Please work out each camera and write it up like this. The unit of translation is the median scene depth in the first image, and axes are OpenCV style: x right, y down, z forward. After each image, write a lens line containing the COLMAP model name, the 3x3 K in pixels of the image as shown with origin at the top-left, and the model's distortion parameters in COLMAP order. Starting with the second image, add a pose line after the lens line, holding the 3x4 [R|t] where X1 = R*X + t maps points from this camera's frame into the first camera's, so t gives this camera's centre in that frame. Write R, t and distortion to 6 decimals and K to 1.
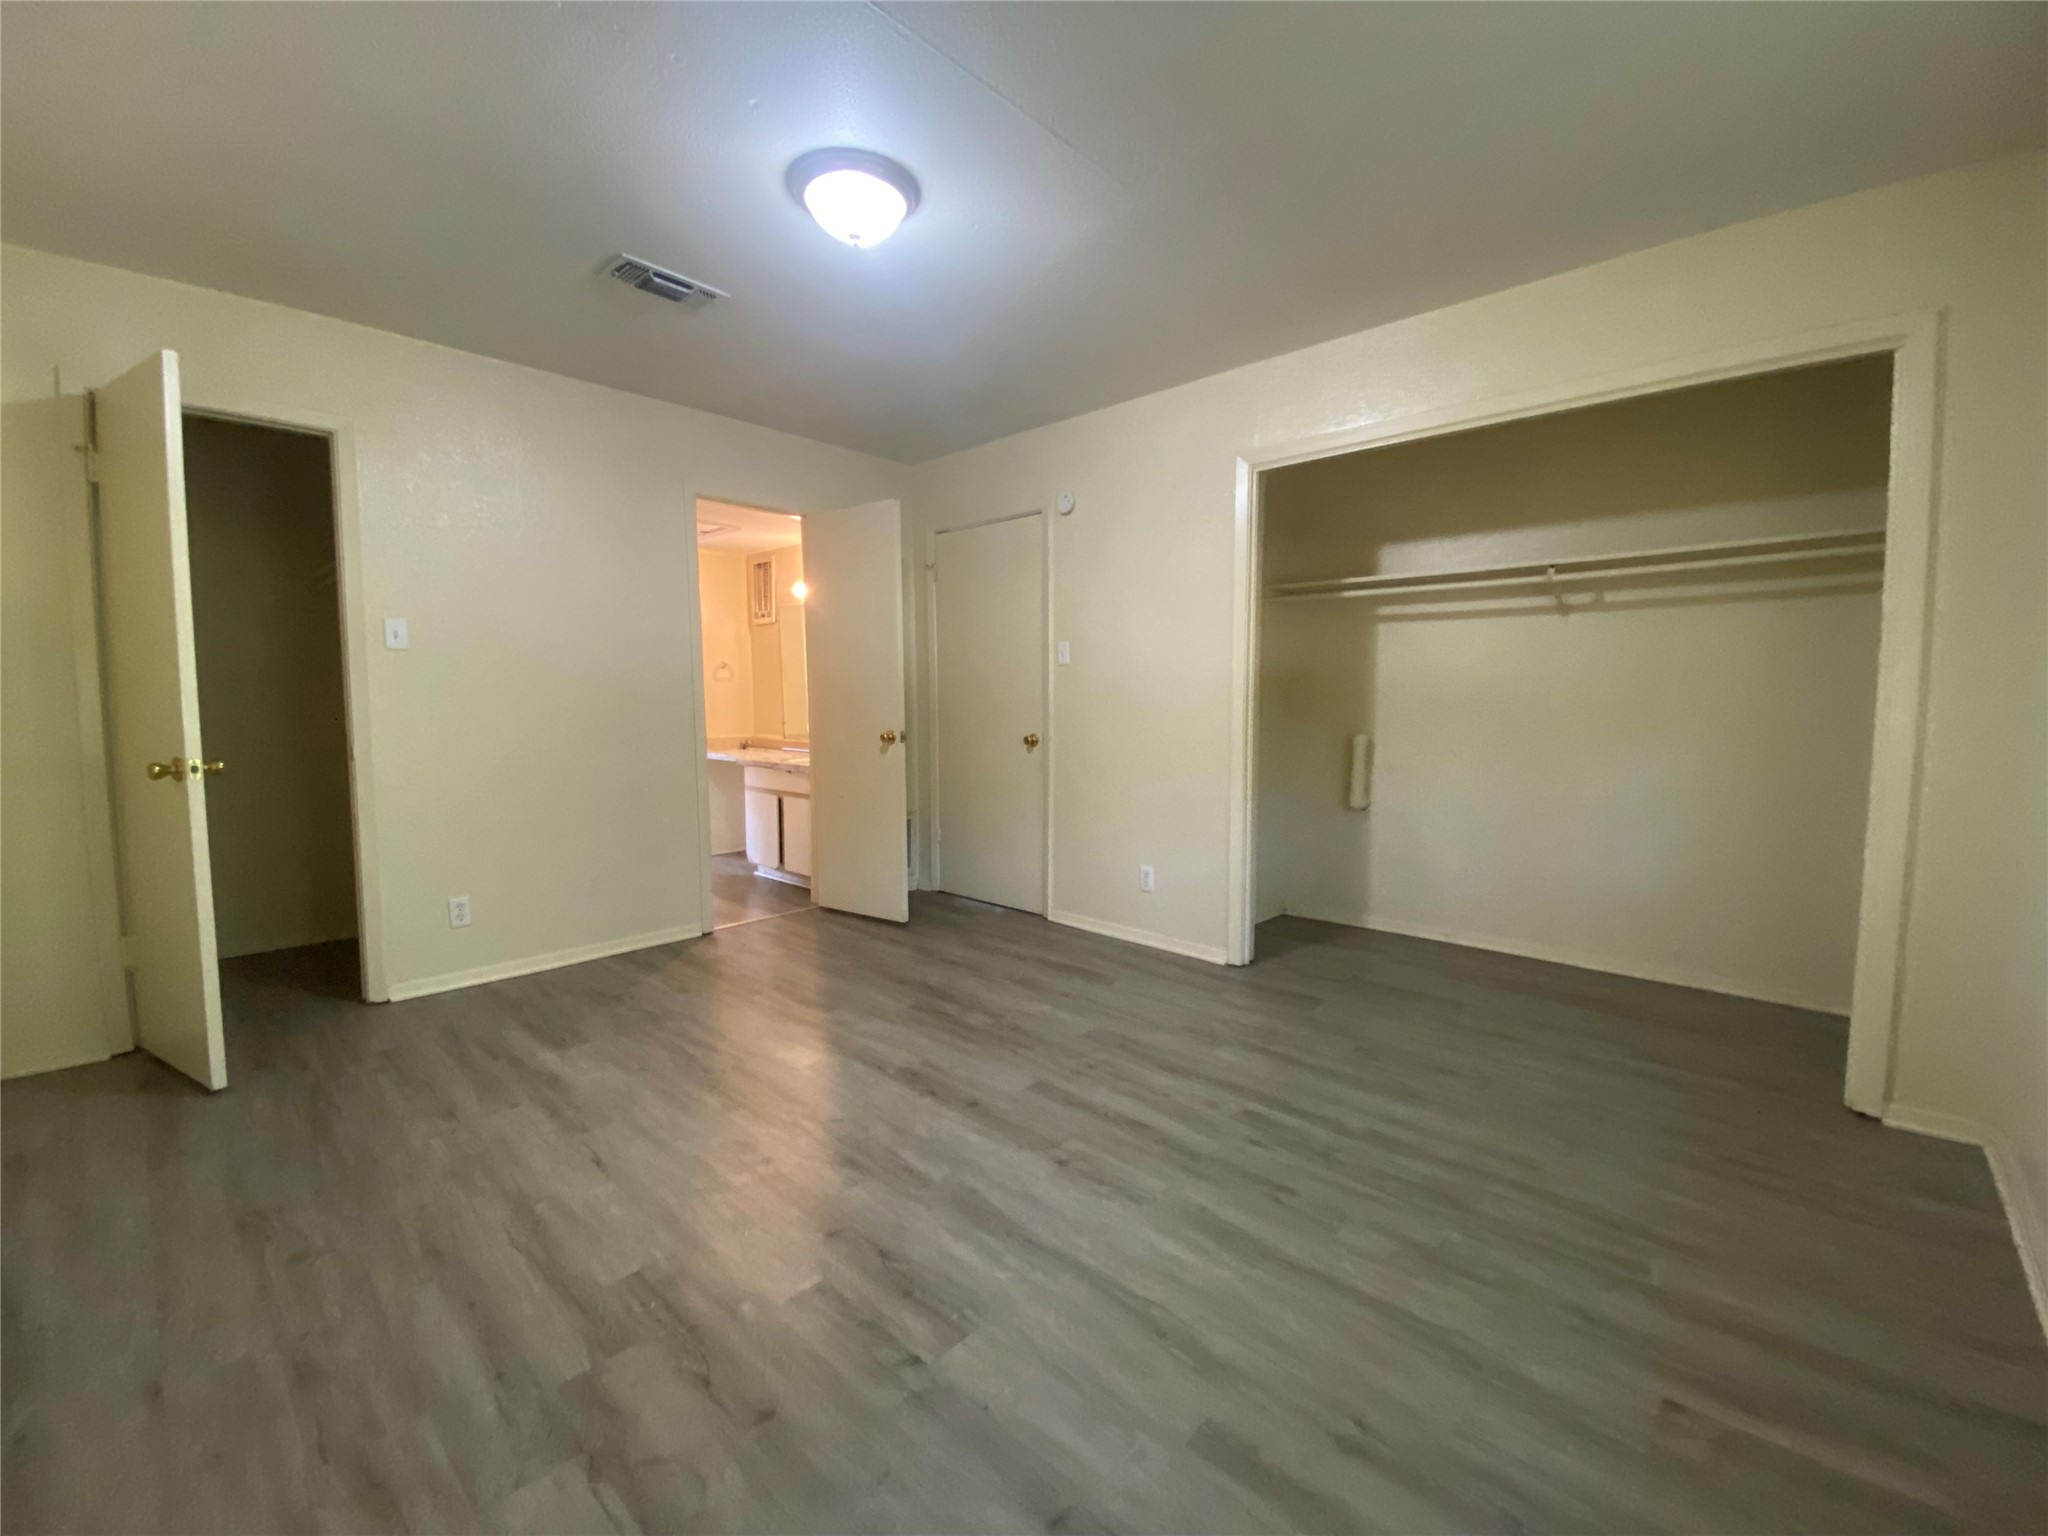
lens RADIAL K [[831.1, 0, 1015.1], [0, 831.1, 776.5], [0, 0, 1]] dist [0.006897, -0.011613]
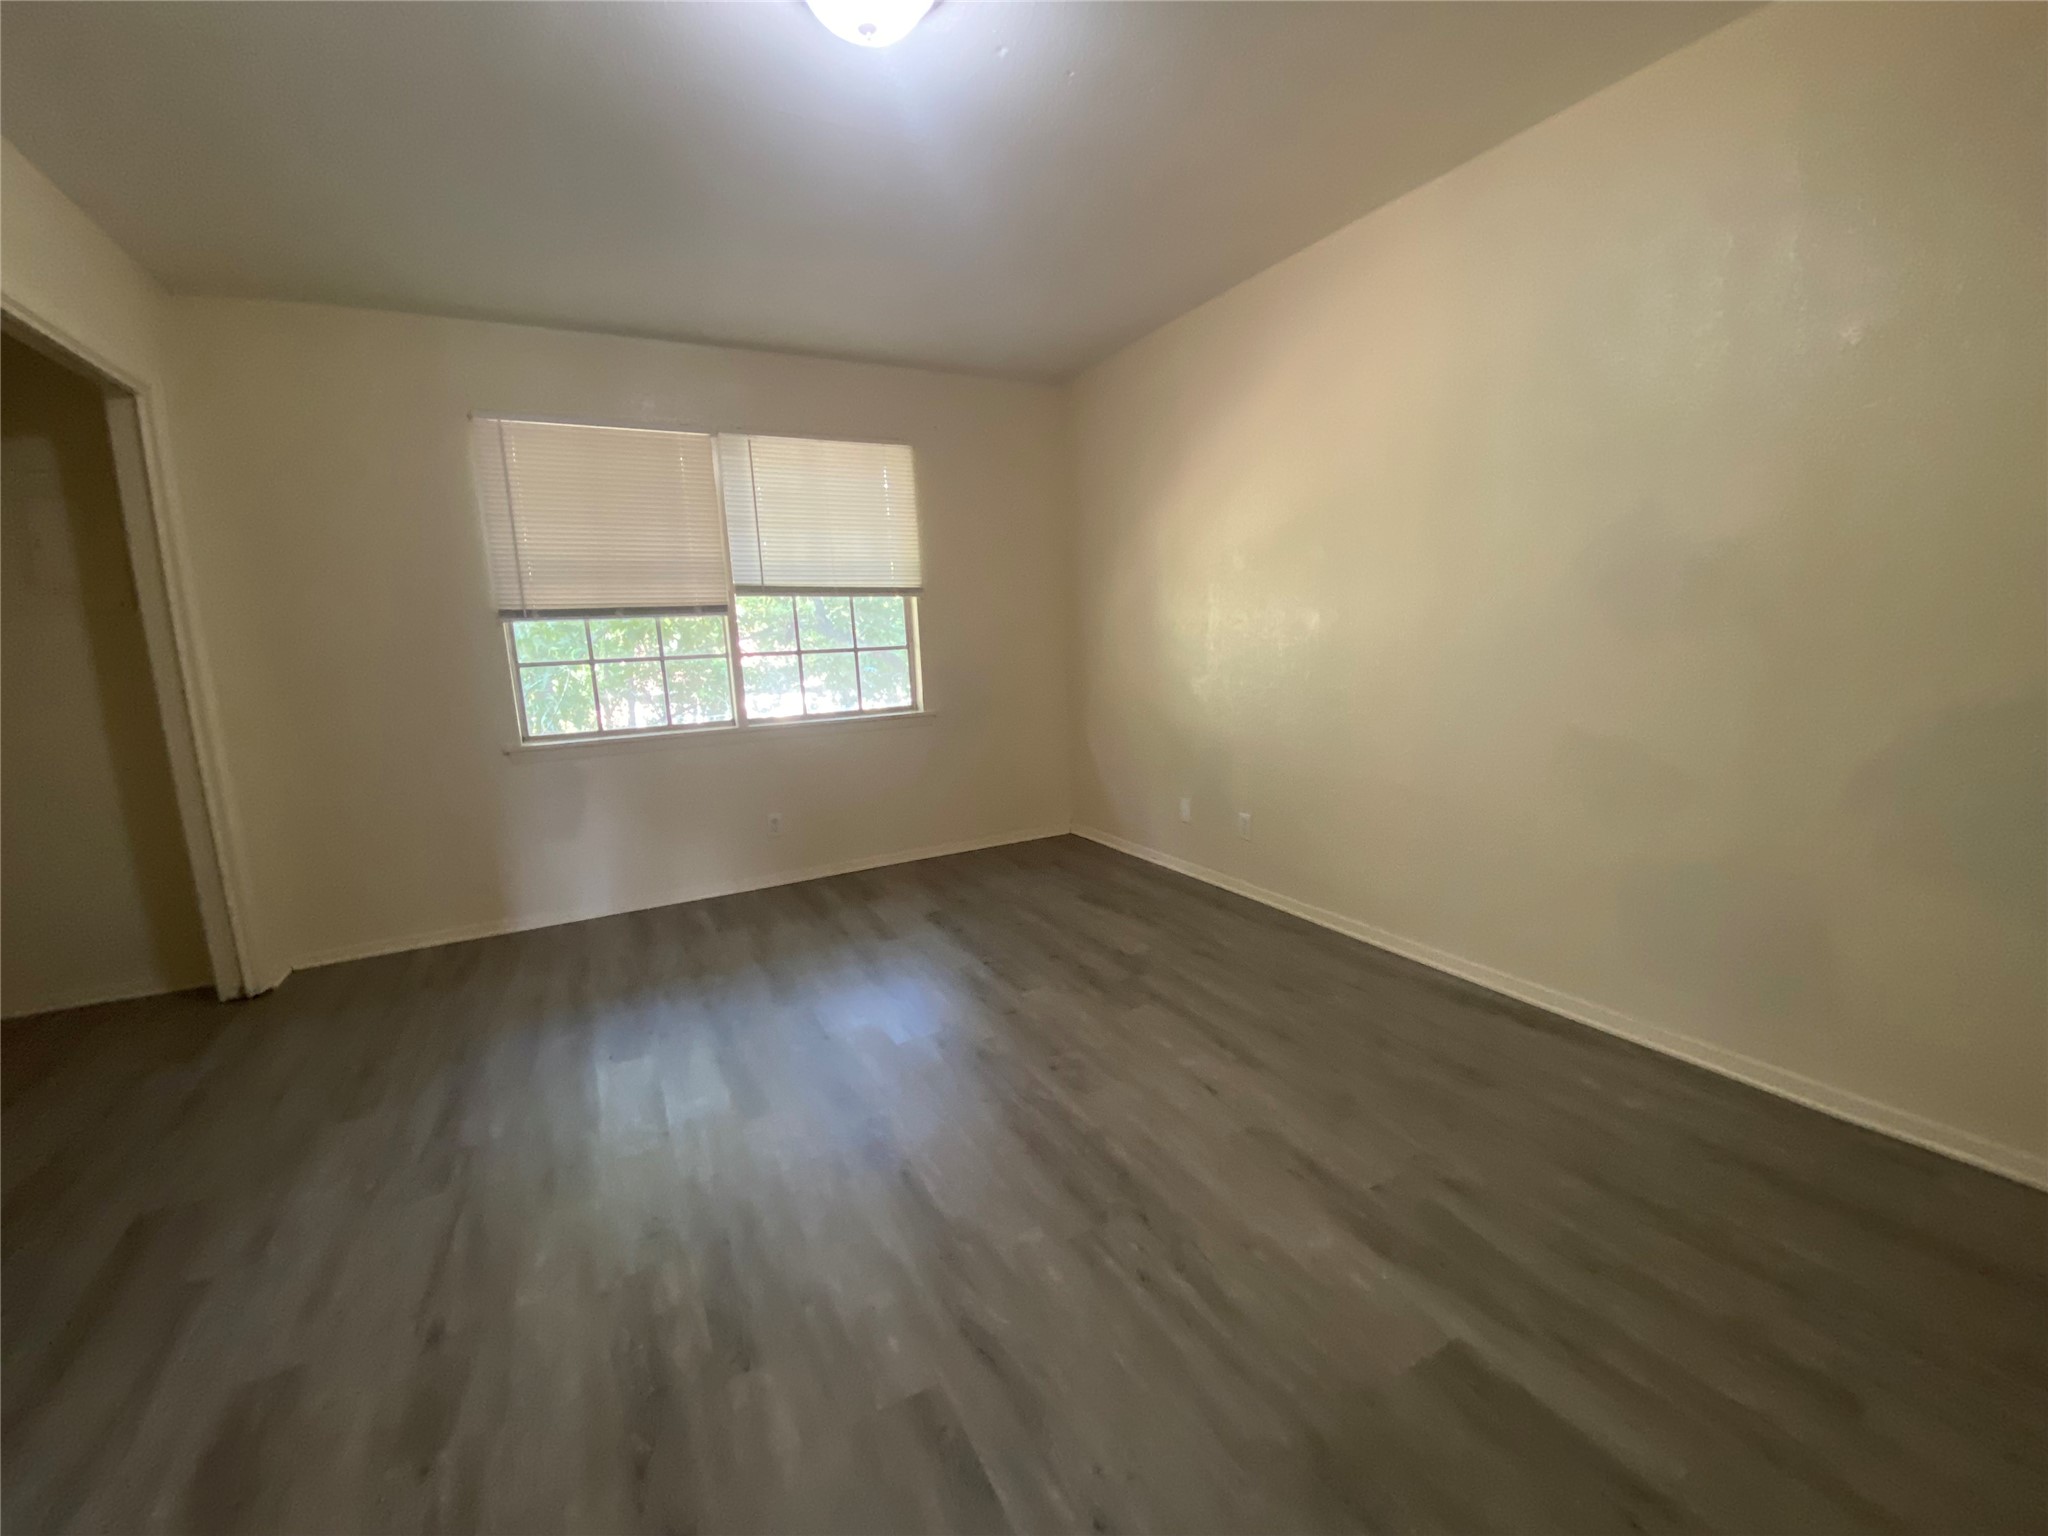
lens RADIAL K [[825.5, 0, 1003.5], [0, 825.5, 761.4], [0, 0, 1]] dist [-0.008287, -0.001386]
pose [[-0.940195, -0.011885, 0.340430, -0.599617], [0.075077, 0.967585, 0.241127, -0.205383], [-0.332261, 0.252265, -0.908826, 1.906949]]
